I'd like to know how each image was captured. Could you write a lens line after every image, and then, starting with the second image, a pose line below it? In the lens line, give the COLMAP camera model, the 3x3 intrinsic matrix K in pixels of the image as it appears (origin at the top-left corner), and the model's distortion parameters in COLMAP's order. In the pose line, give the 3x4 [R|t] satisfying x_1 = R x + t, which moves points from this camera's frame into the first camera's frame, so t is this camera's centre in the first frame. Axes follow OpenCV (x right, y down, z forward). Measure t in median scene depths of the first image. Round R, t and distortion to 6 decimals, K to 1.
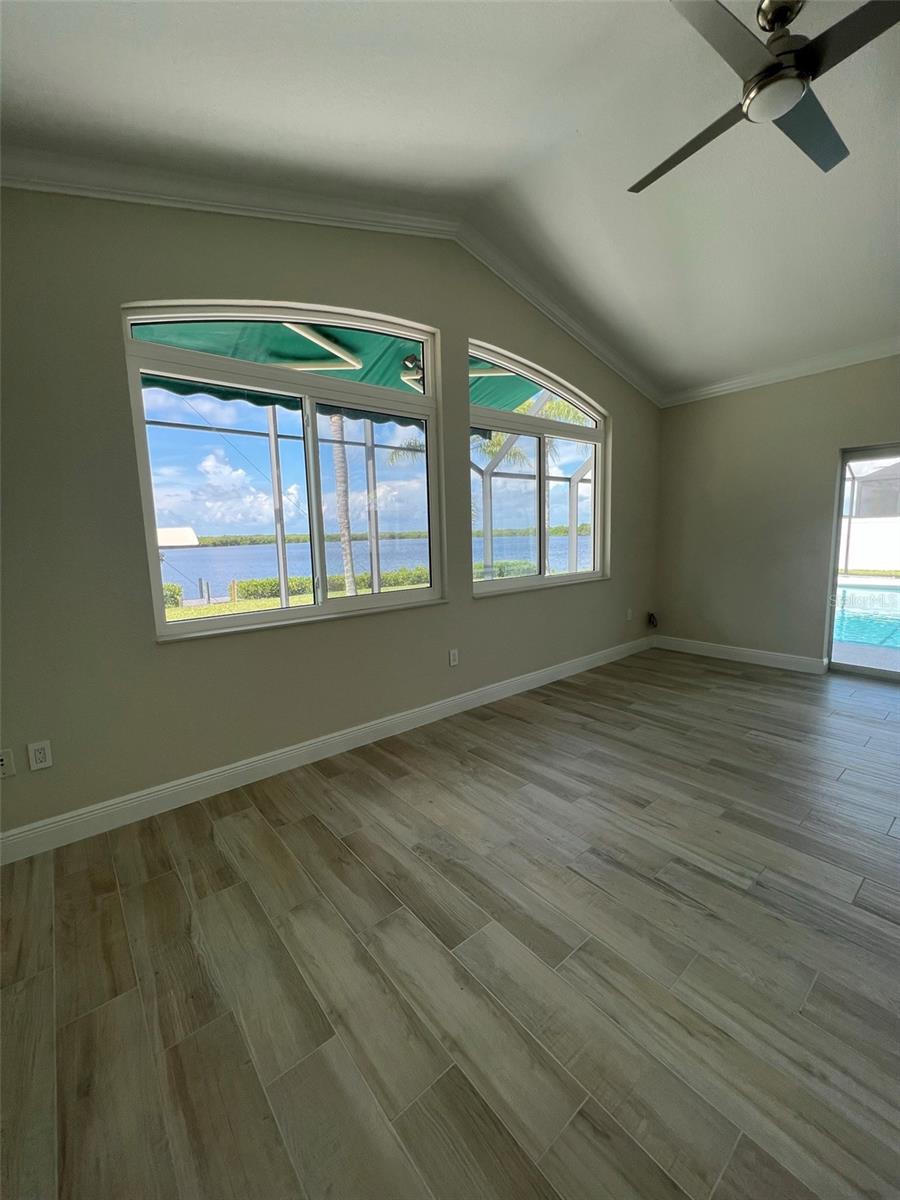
lens RADIAL K [[482.5, 0, 449.8], [0, 482.5, 597.8], [0, 0, 1]] dist [-0.004056, 0.001565]
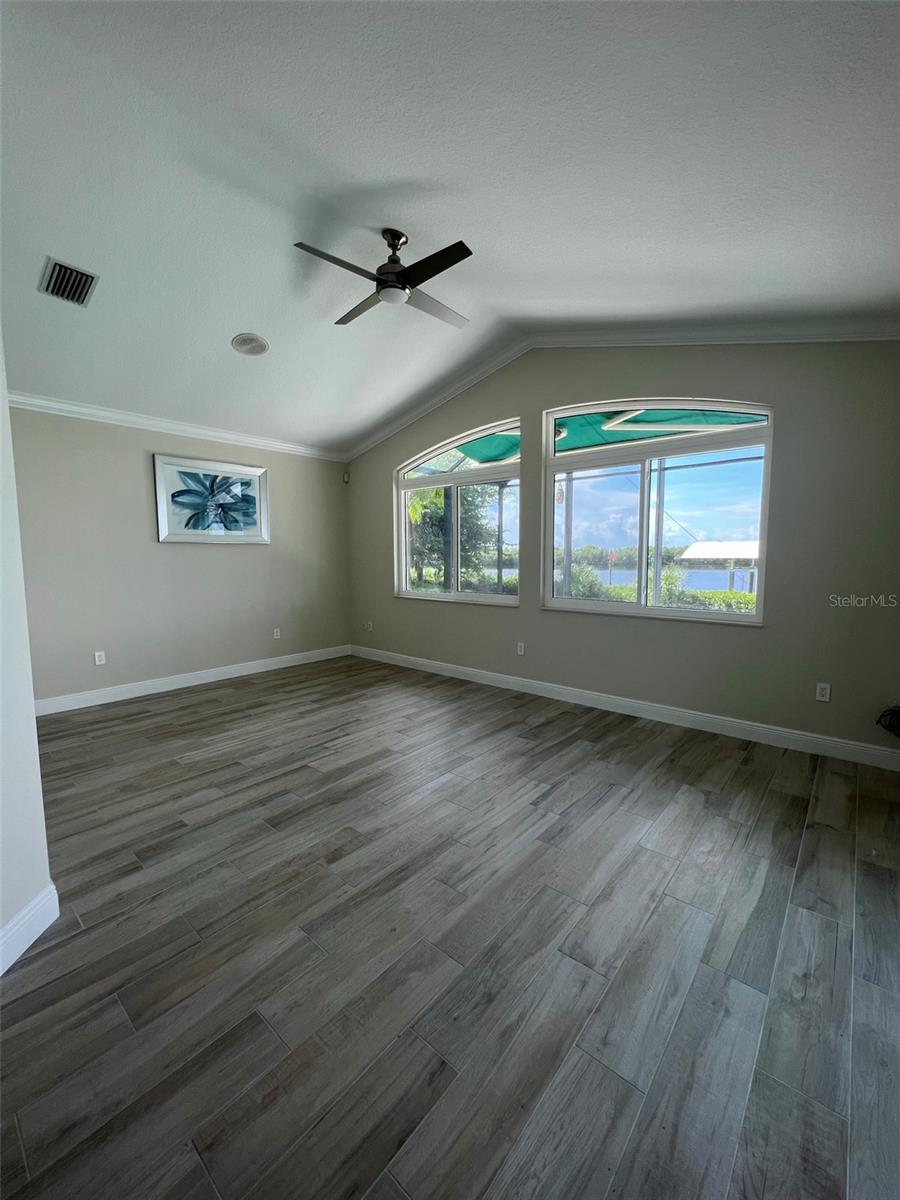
lens RADIAL K [[482.5, 0, 450.3], [0, 482.5, 598.5], [0, 0, 1]] dist [-0.004056, 0.001565]
pose [[0.170323, 0.118374, -0.978252, 1.400701], [-0.132731, 0.986467, 0.096259, -0.130458], [0.976408, 0.113449, 0.183730, 0.590975]]
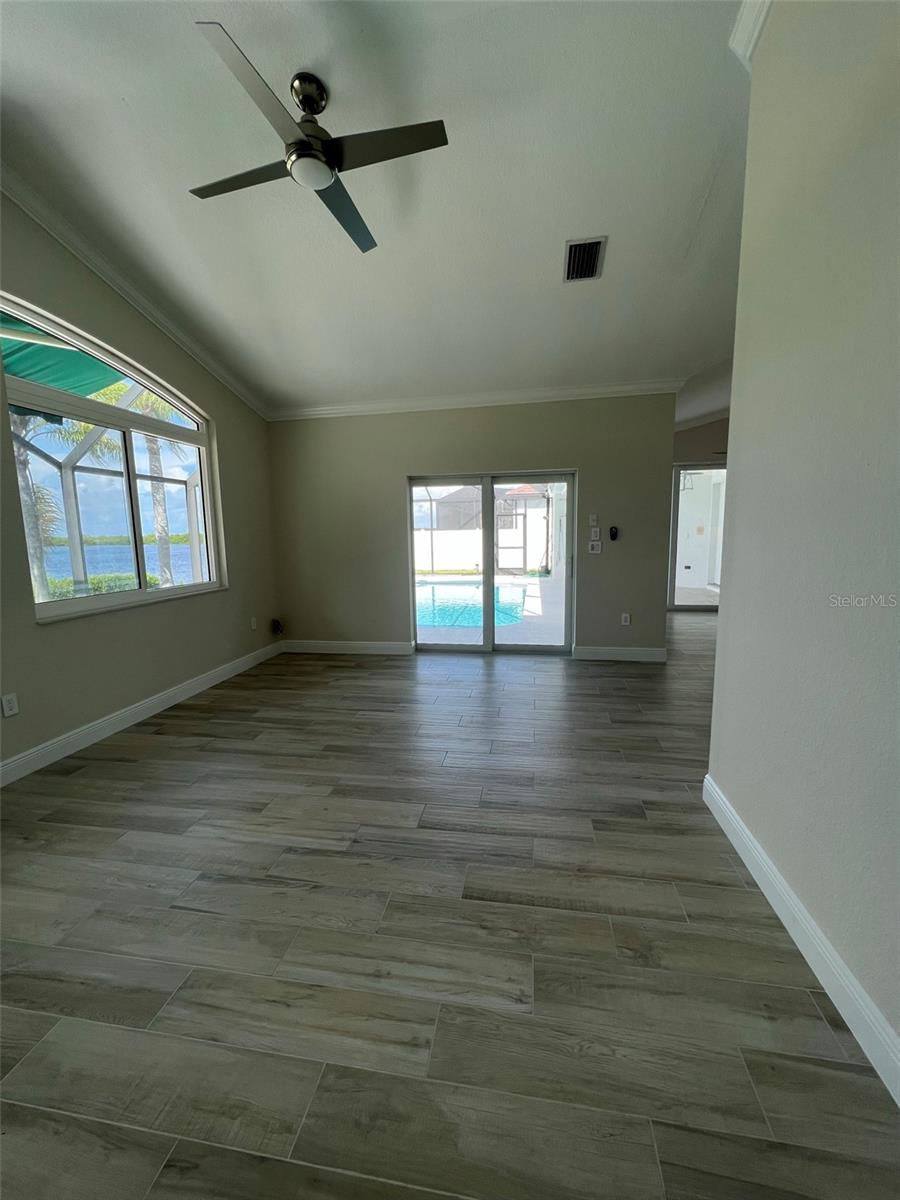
lens RADIAL K [[482.5, 0, 454.0], [0, 482.5, 598.2], [0, 0, 1]] dist [-0.004056, 0.001565]
pose [[0.752126, -0.073327, 0.654927, 0.055329], [0.083829, 0.996363, 0.015286, 0.004111], [-0.653666, 0.043405, 0.755538, -0.038579]]
